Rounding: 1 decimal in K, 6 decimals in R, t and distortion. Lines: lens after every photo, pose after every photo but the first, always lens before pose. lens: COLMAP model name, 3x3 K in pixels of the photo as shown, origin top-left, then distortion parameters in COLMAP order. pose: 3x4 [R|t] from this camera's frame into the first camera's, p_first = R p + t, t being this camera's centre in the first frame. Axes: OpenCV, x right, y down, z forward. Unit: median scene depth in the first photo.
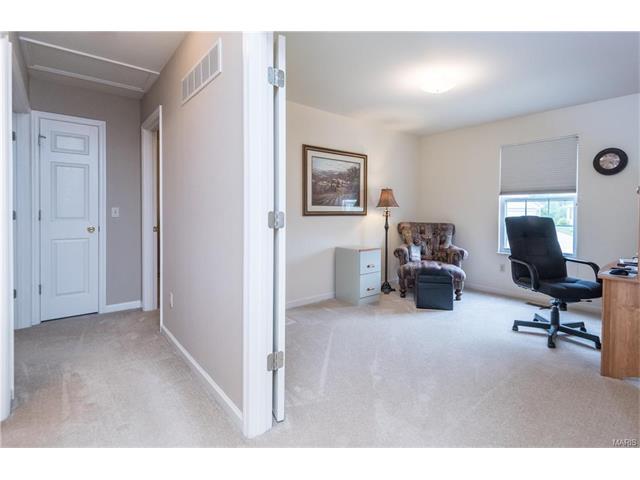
lens RADIAL K [[322.8, 0, 341.7], [0, 322.8, 216.5], [0, 0, 1]] dist [0.000786, -0.002667]
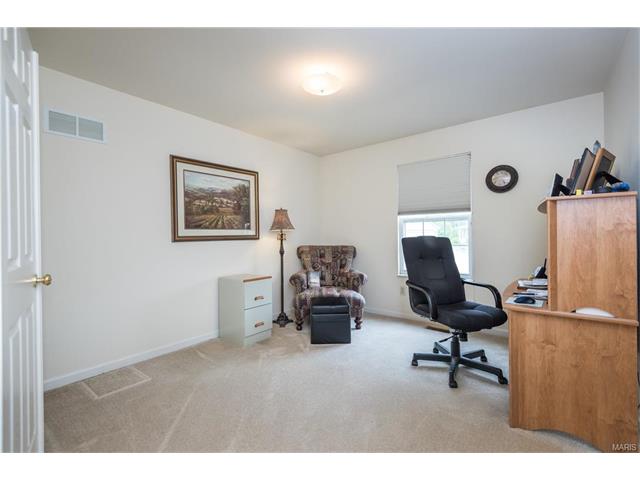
lens RADIAL K [[298.6, 0, 319.9], [0, 298.6, 237.9], [0, 0, 1]] dist [0.029144, -0.012493]
pose [[0.984208, -0.022097, 0.175630, 0.113561], [0.023584, 0.999701, -0.006386, 0.001373], [-0.175437, 0.010427, 0.984435, 0.180465]]
